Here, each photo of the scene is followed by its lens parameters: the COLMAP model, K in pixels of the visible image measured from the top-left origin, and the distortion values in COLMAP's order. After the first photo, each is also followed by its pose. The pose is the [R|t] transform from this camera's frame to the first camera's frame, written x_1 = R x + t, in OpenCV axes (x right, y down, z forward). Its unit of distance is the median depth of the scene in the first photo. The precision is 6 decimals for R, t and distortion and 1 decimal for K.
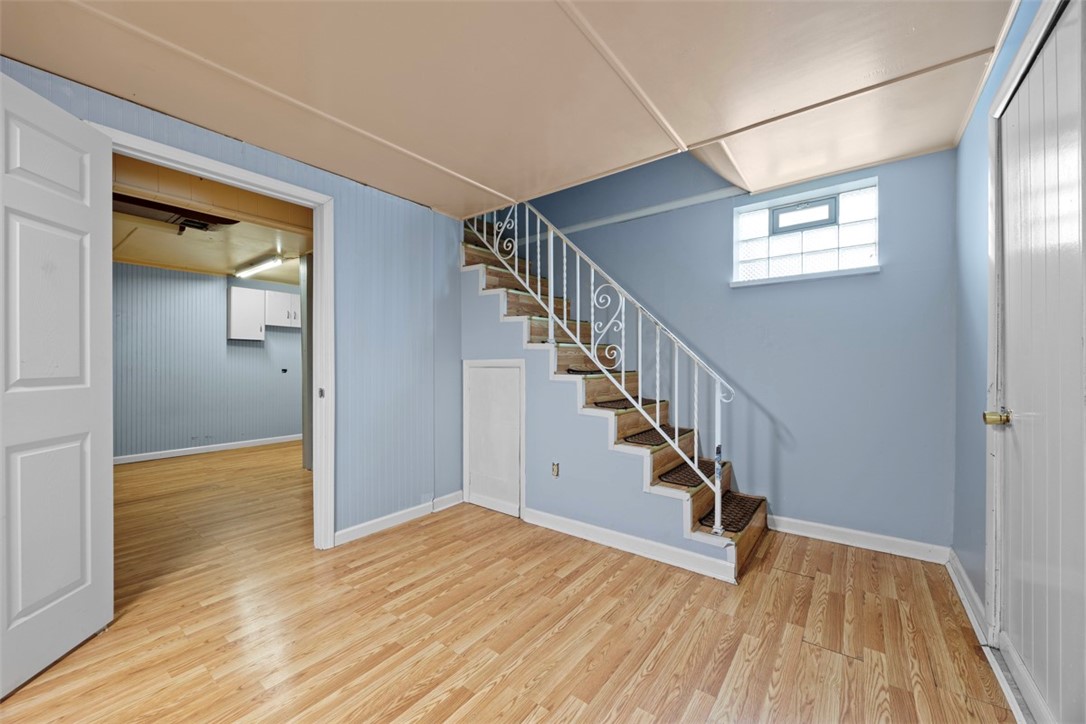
lens RADIAL K [[413.5, 0, 538.3], [0, 413.5, 359.3], [0, 0, 1]] dist [0.001266, 0.000139]
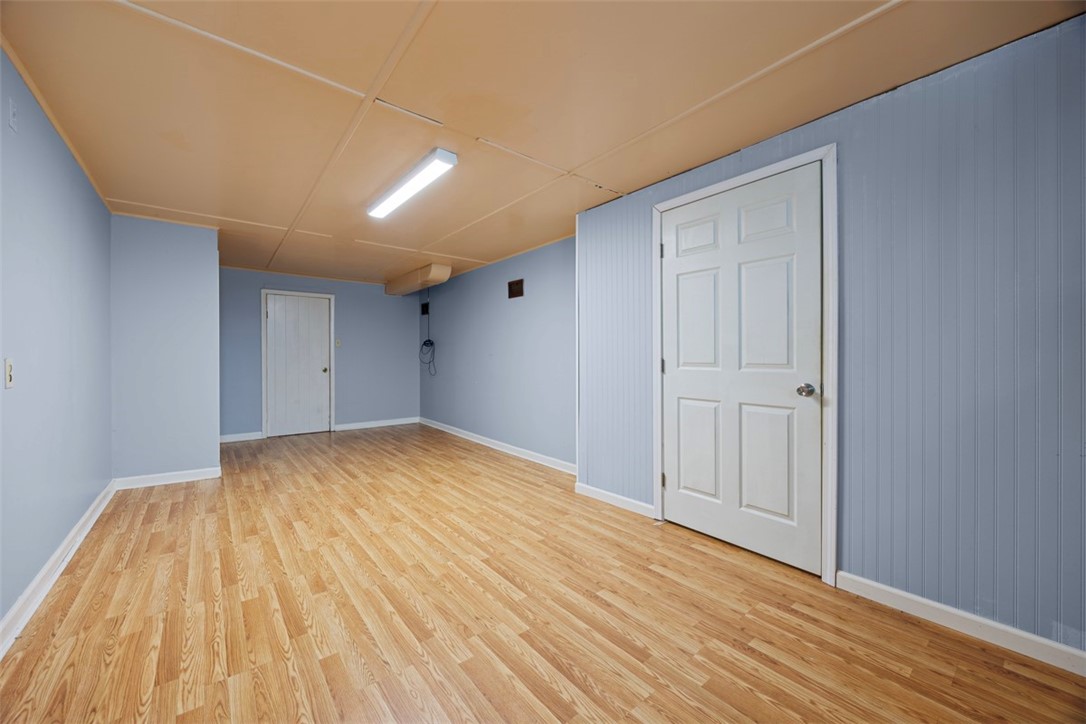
lens RADIAL K [[413.5, 0, 538.3], [0, 413.5, 359.3], [0, 0, 1]] dist [0.001266, 0.000139]
pose [[-0.229981, 0.009127, -0.973152, 0.555905], [0.018809, 0.999811, 0.004932, 0.008644], [0.973013, -0.017170, -0.230109, 0.890818]]
